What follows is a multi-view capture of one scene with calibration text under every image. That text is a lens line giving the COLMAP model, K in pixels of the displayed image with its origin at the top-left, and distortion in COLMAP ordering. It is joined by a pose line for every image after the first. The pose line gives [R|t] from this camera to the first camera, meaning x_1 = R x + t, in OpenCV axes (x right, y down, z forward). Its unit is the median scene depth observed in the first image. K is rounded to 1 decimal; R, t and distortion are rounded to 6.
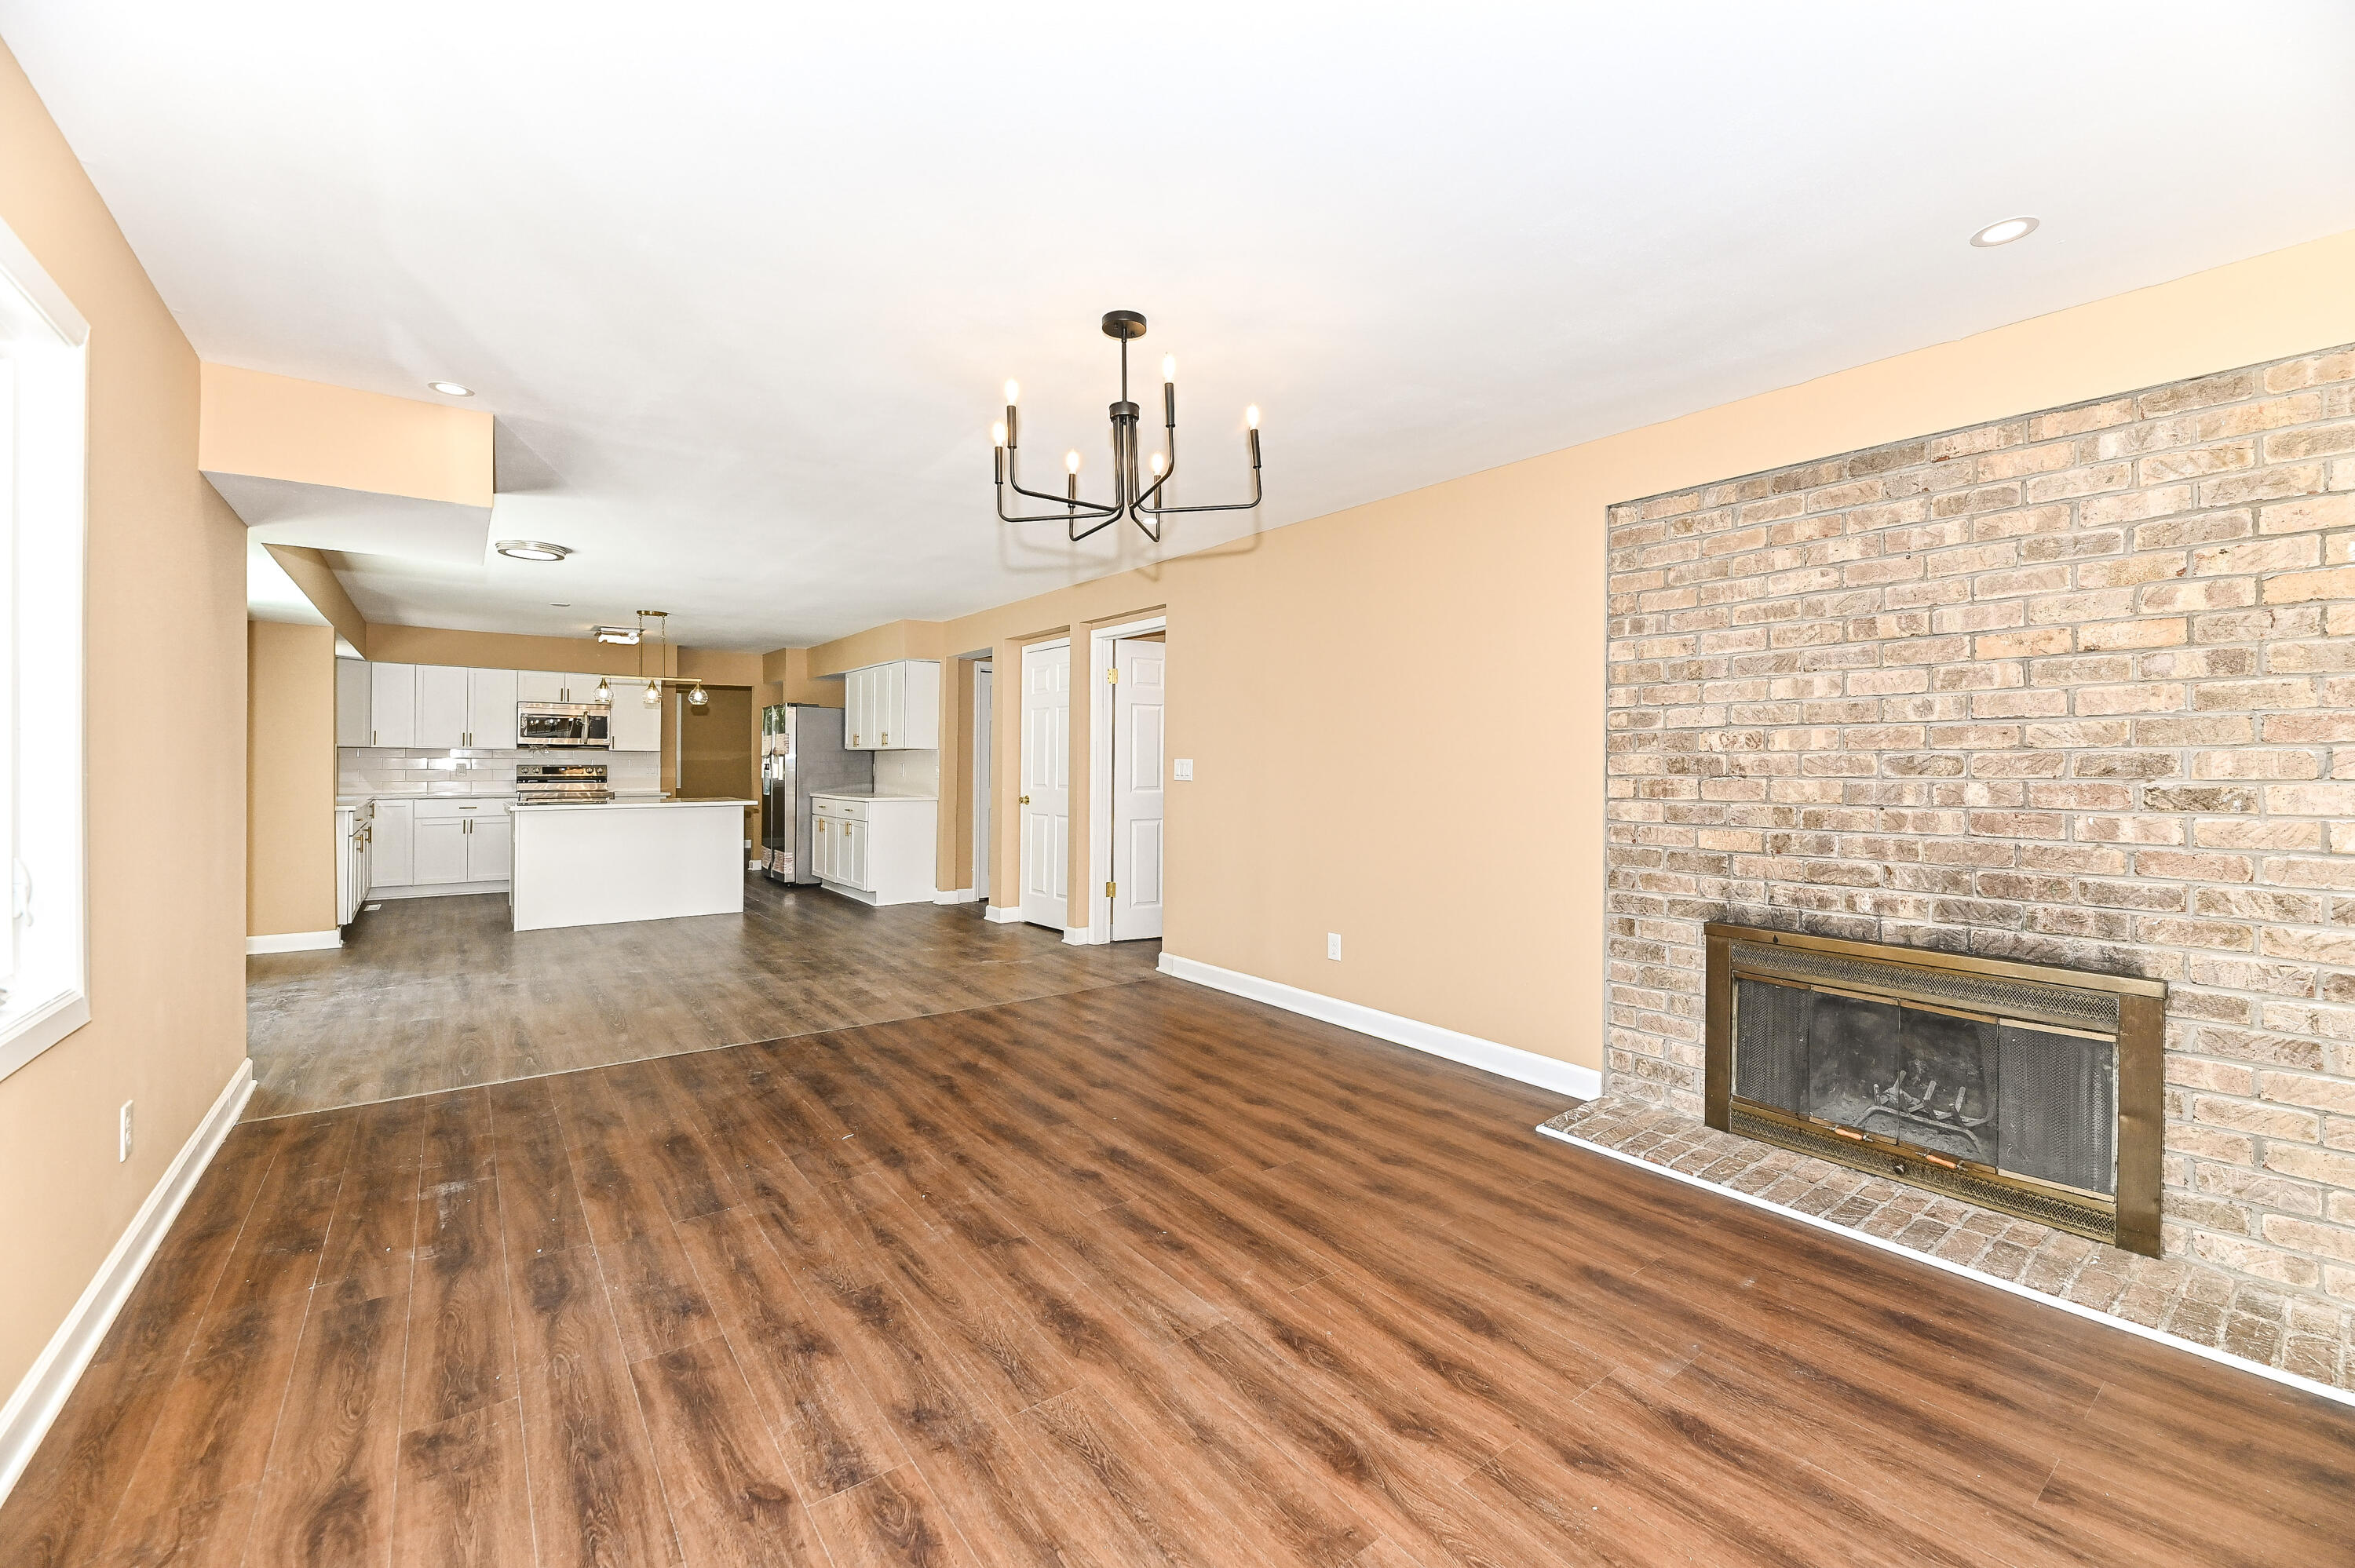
lens RADIAL K [[964.8, 0, 1191.6], [0, 964.8, 769.5], [0, 0, 1]] dist [0.000704, -0.000831]
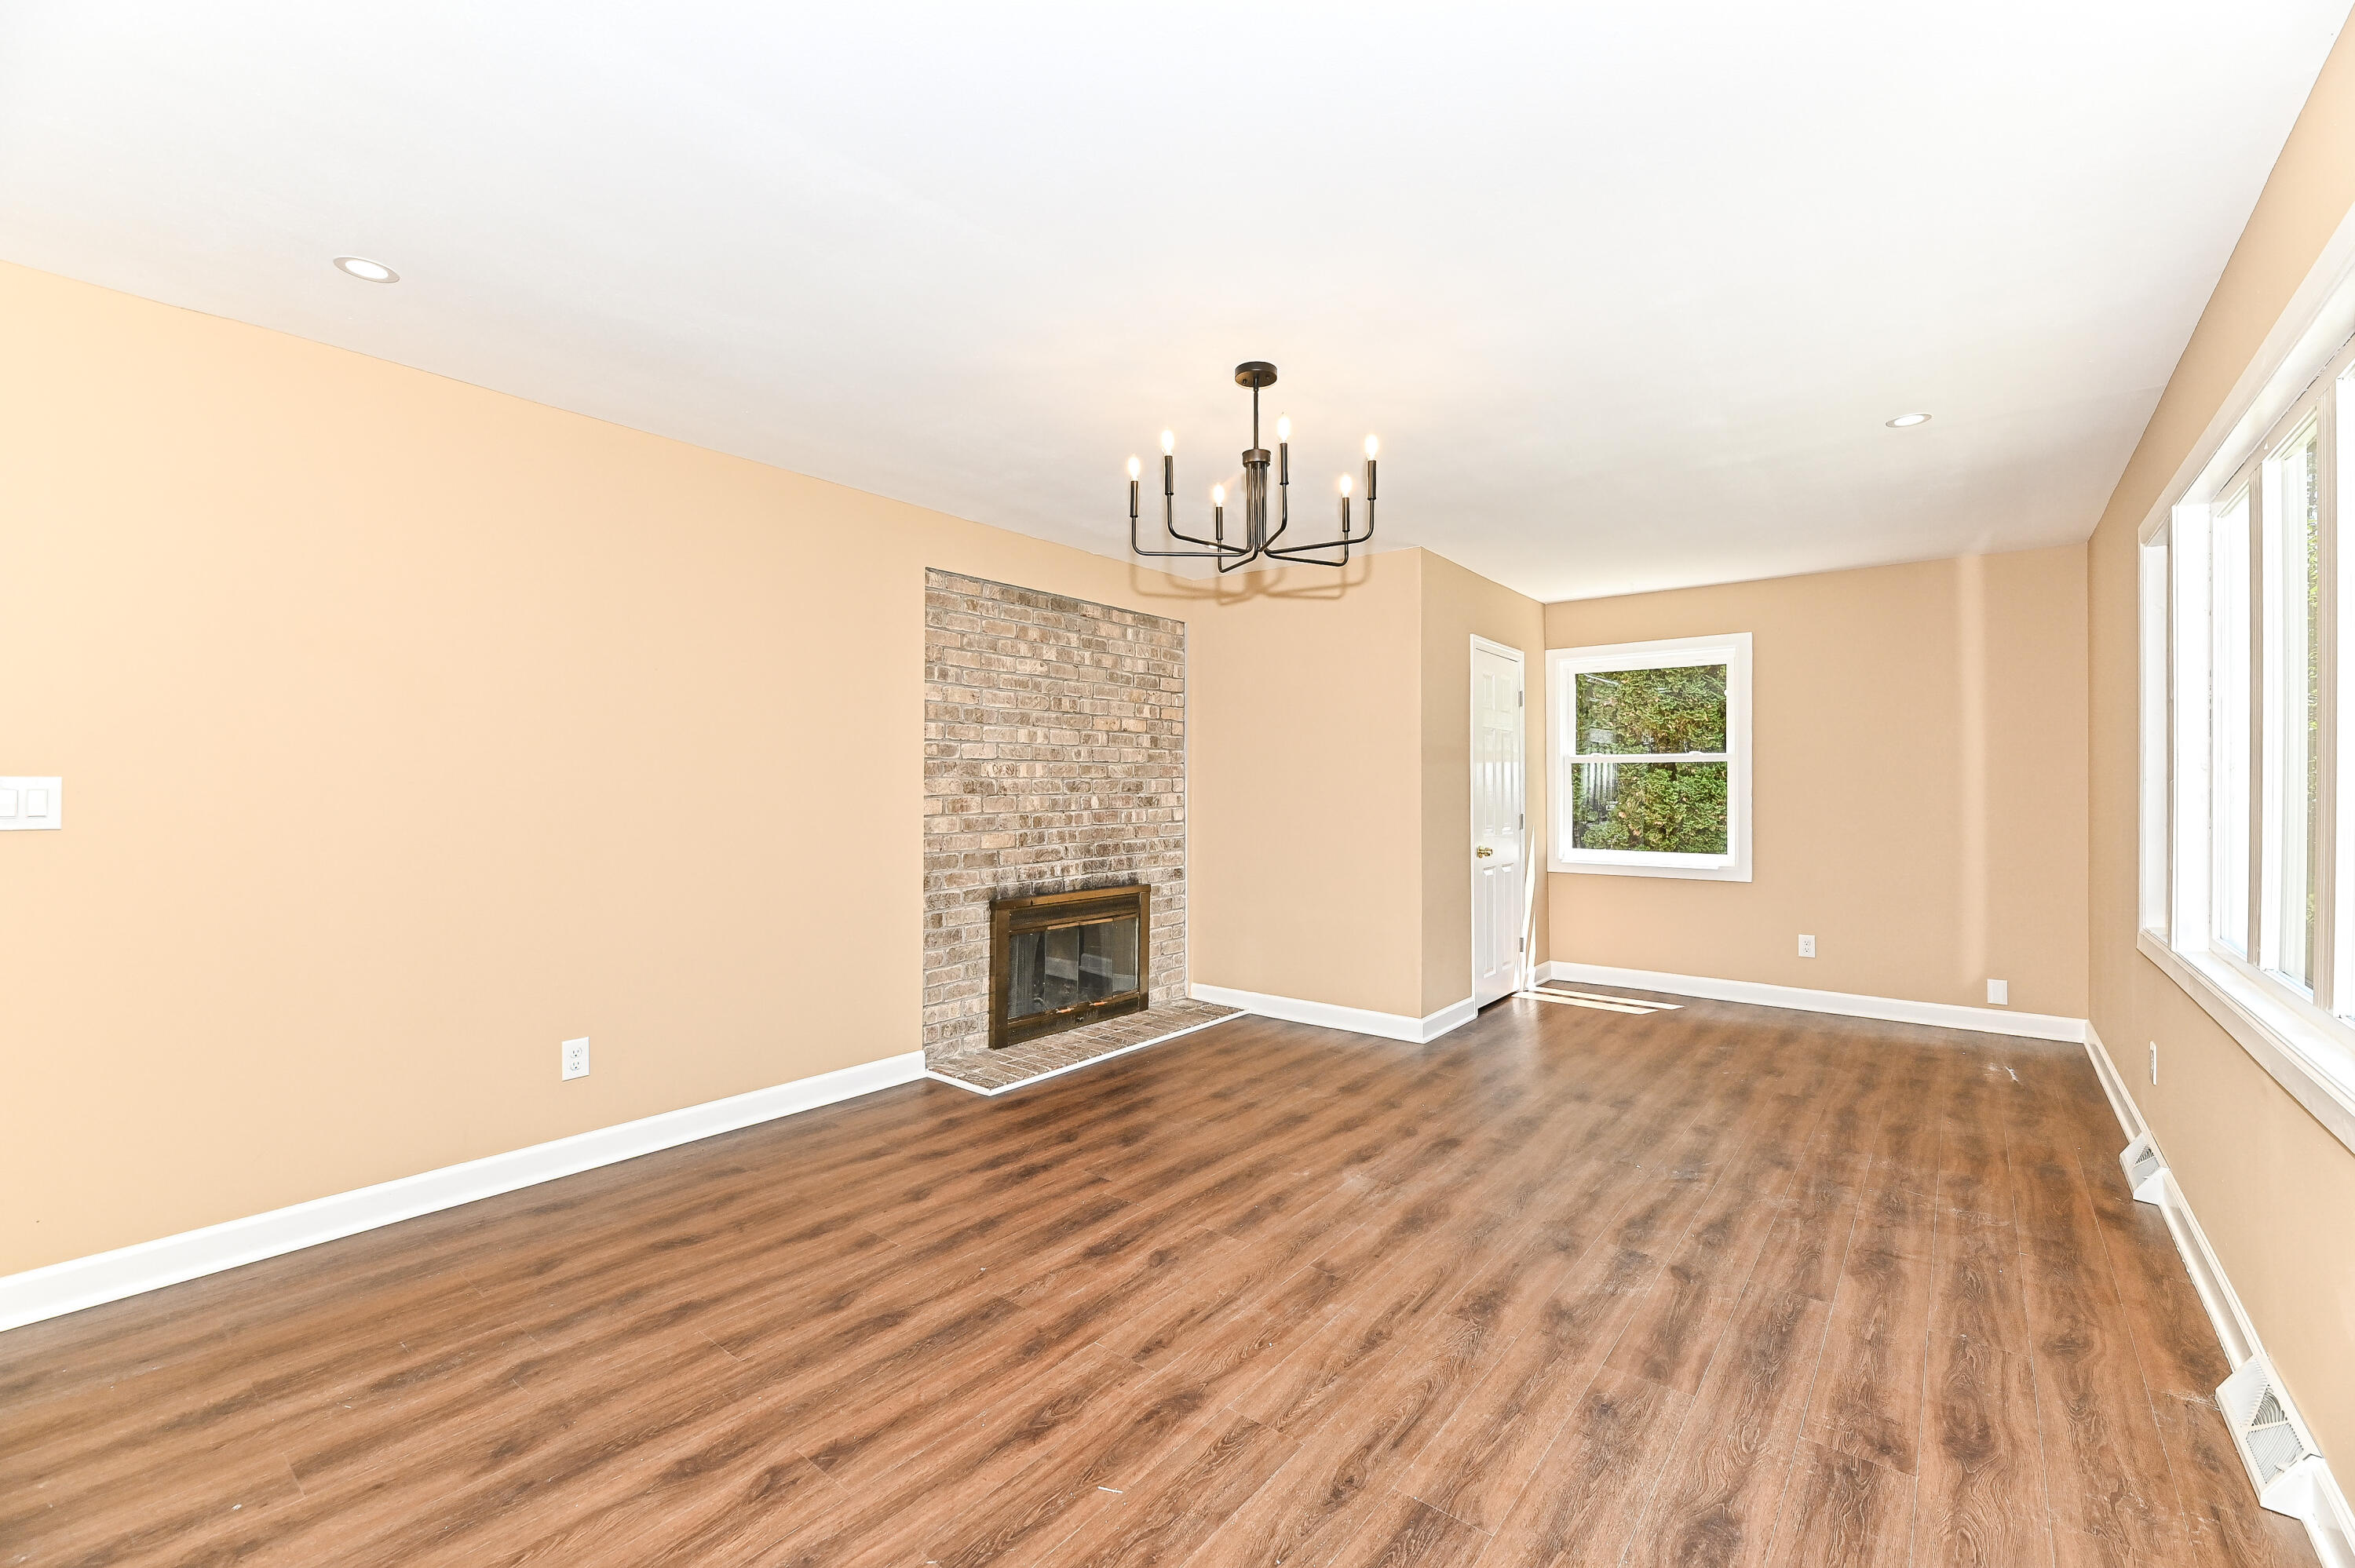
lens RADIAL K [[964.8, 0, 1191.4], [0, 964.8, 788.6], [0, 0, 1]] dist [0.000704, -0.000831]
pose [[-0.240022, -0.007592, 0.970738, -1.023607], [0.002745, 0.999960, 0.008499, -0.015517], [-0.970763, 0.004704, -0.239992, 1.253402]]
